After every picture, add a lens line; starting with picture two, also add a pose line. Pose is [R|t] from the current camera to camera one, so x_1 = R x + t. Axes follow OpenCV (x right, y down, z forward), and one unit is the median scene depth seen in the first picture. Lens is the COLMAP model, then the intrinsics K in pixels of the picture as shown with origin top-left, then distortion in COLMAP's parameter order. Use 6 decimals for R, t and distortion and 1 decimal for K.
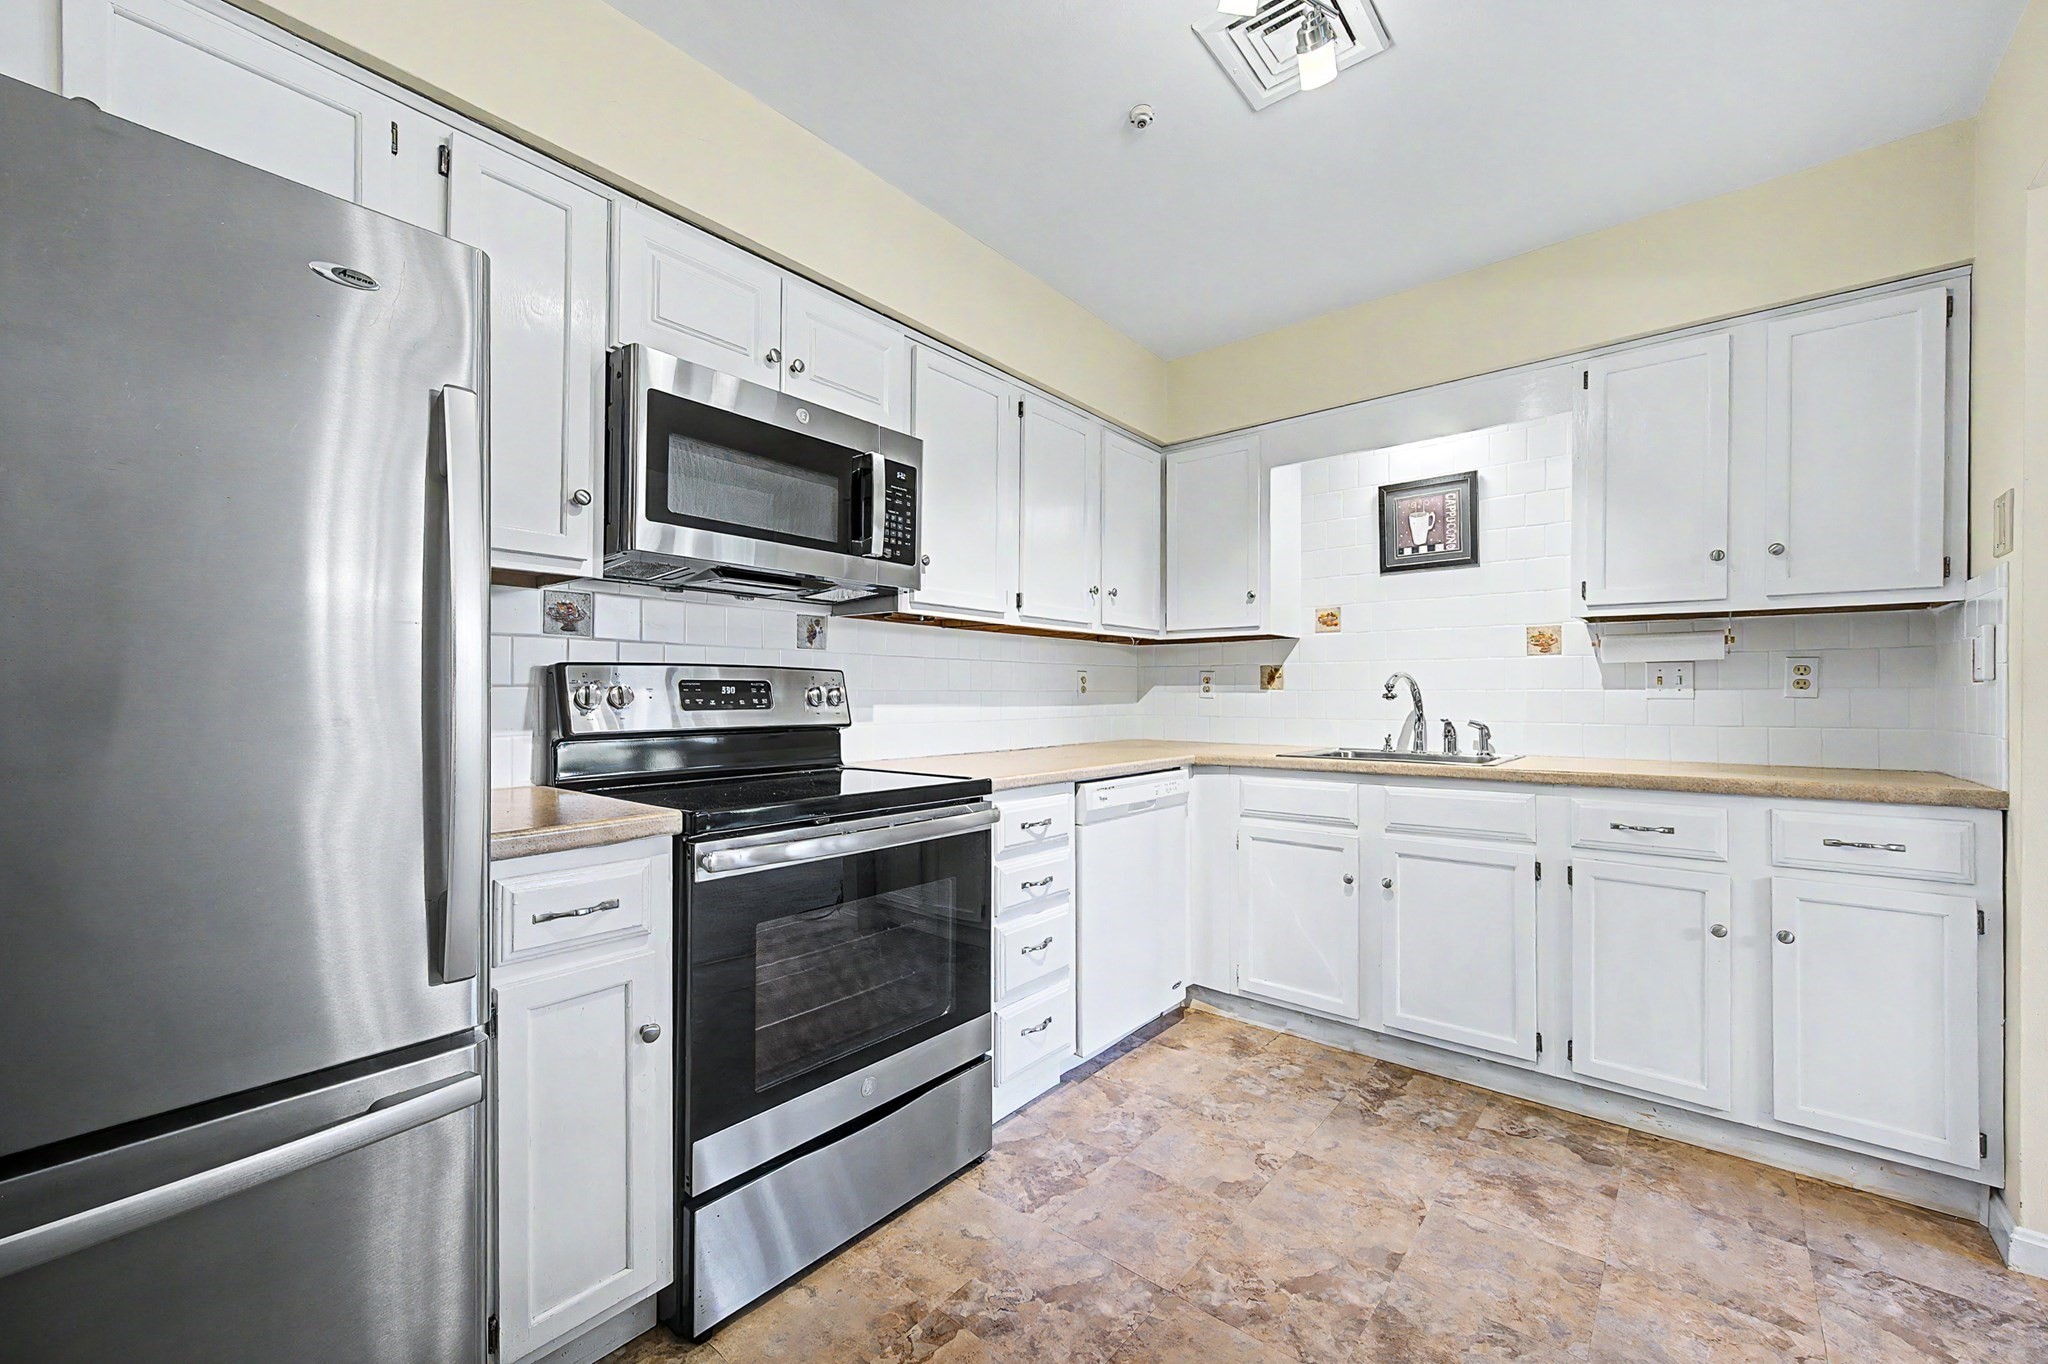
lens RADIAL K [[812.0, 0, 1026.5], [0, 812.0, 690.0], [0, 0, 1]] dist [-0.000156, -0.000889]
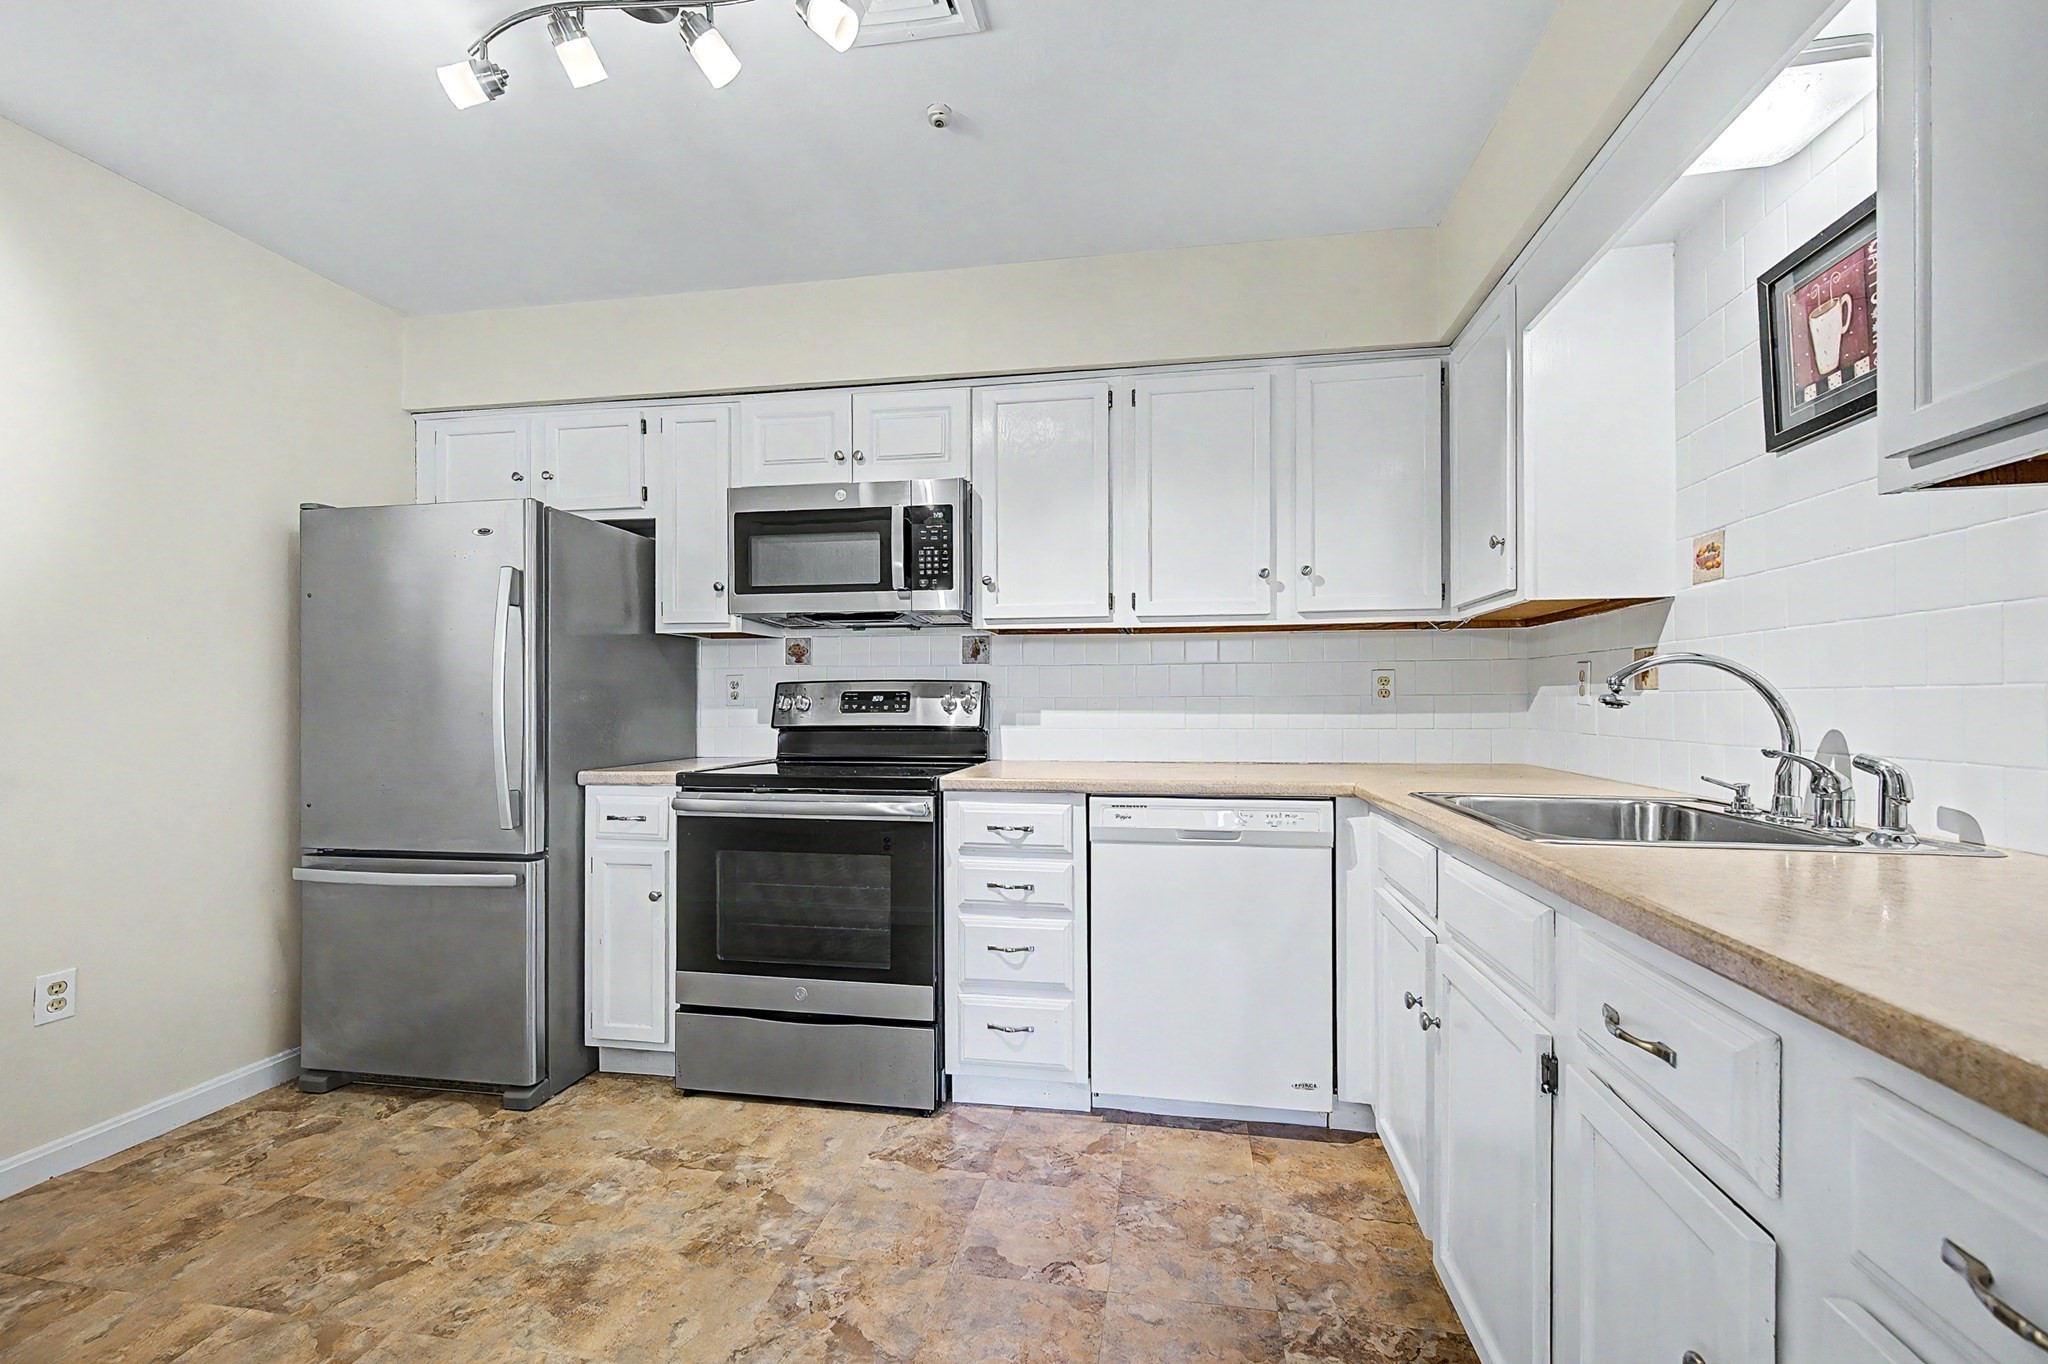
lens RADIAL K [[812.0, 0, 1021.8], [0, 812.0, 689.9], [0, 0, 1]] dist [-0.000156, -0.000889]
pose [[0.493168, -0.014638, -0.869811, 0.604693], [0.007124, 0.999893, -0.012788, 0.003415], [0.869905, 0.000110, 0.493219, 0.346895]]
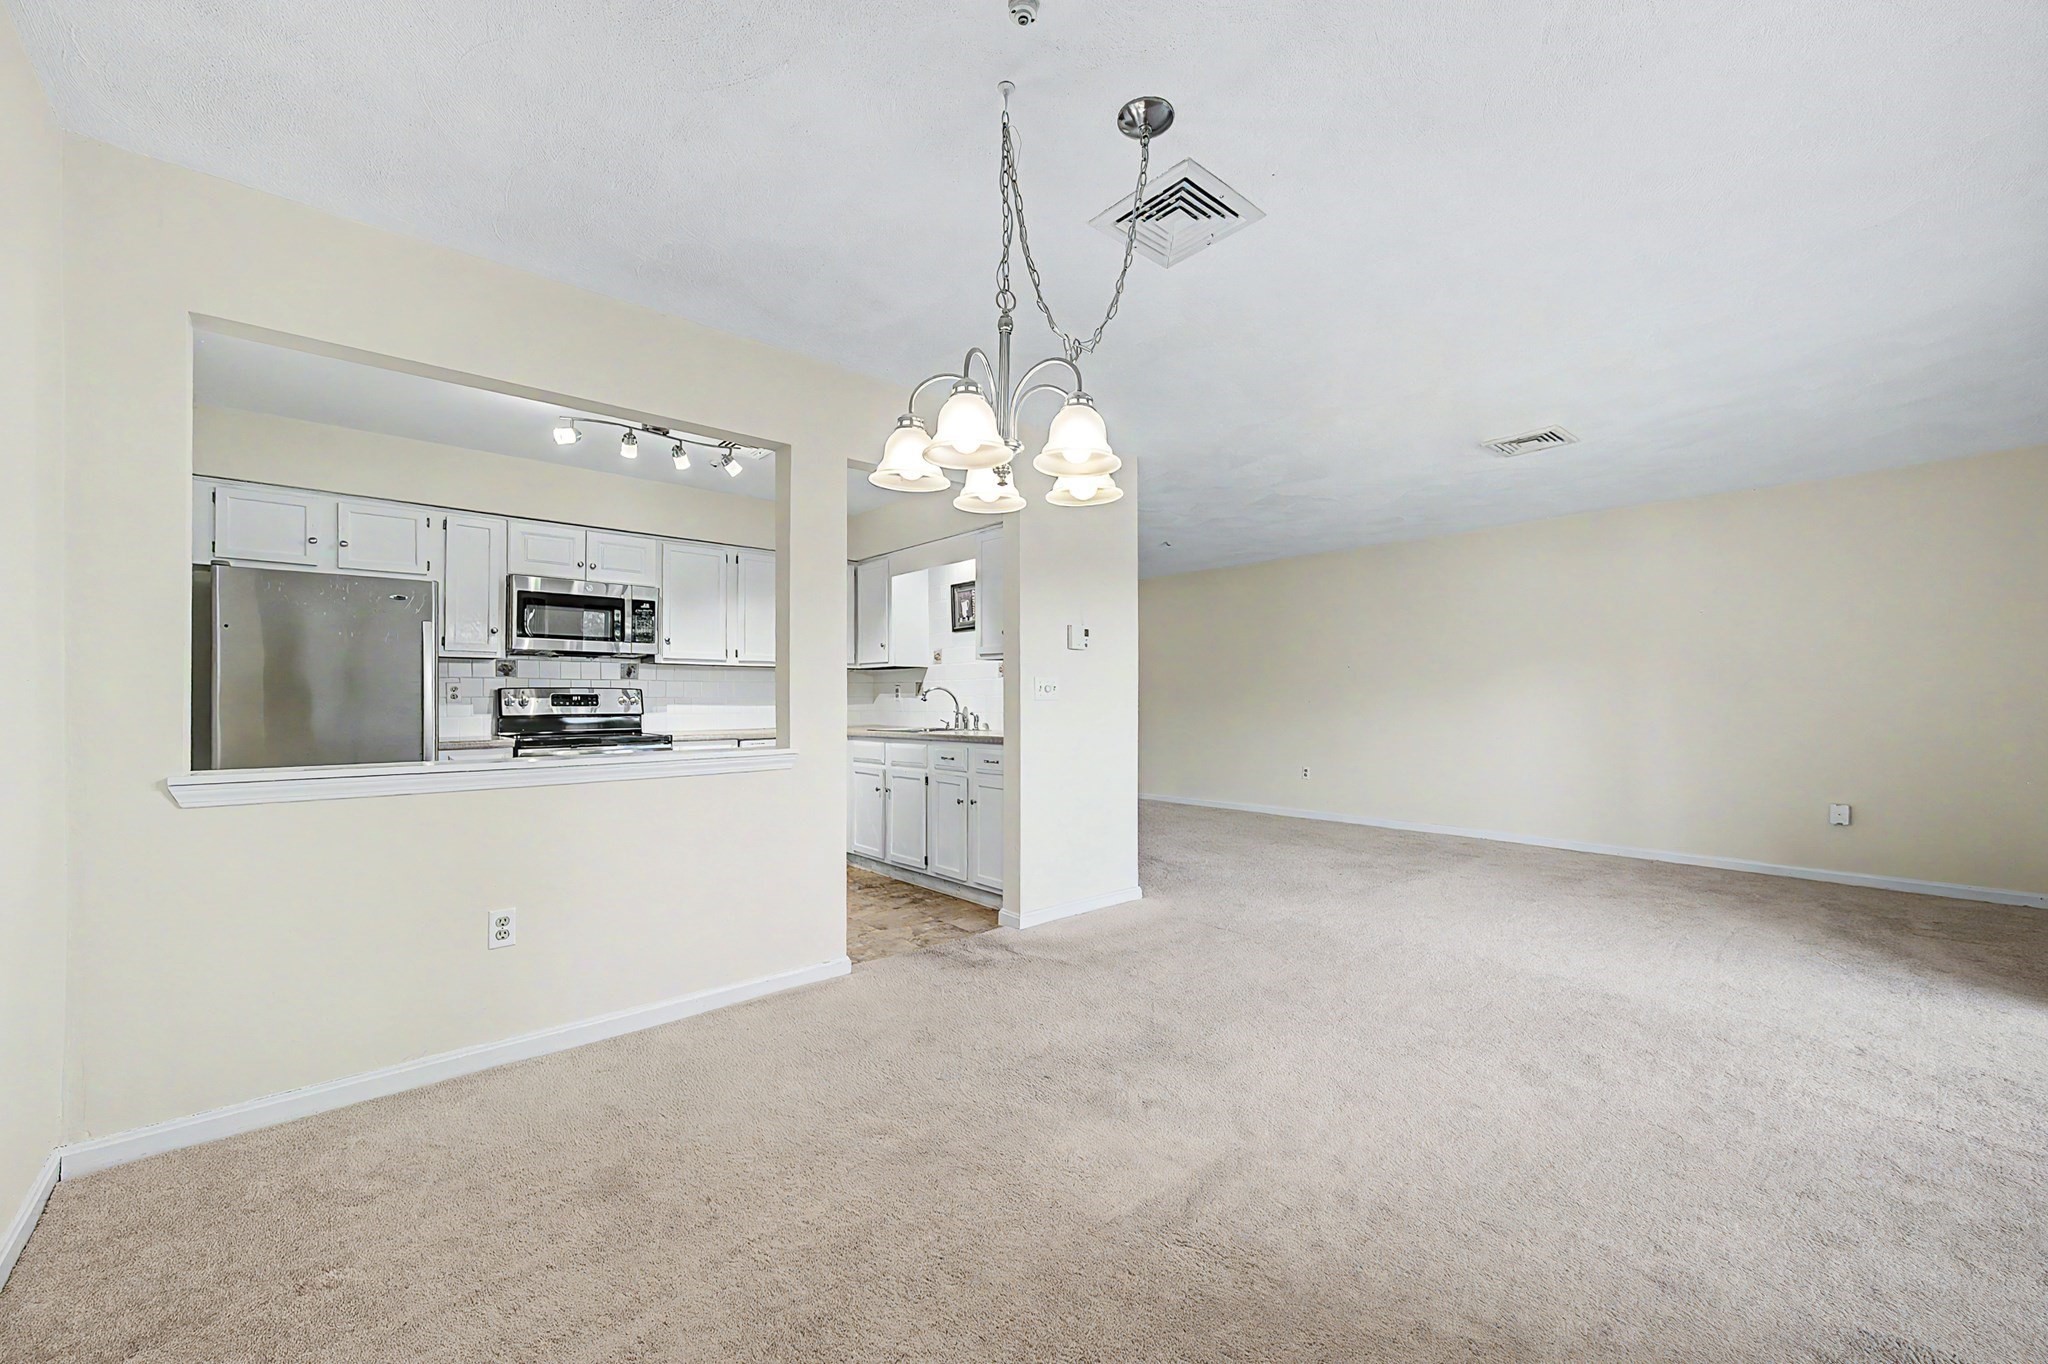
lens RADIAL K [[812.0, 0, 1027.3], [0, 812.0, 689.9], [0, 0, 1]] dist [-0.000156, -0.000889]
pose [[0.990066, -0.006288, -0.140463, 0.813076], [0.005544, 0.999968, -0.005689, -0.002250], [0.140494, 0.004853, 0.990070, -0.741024]]
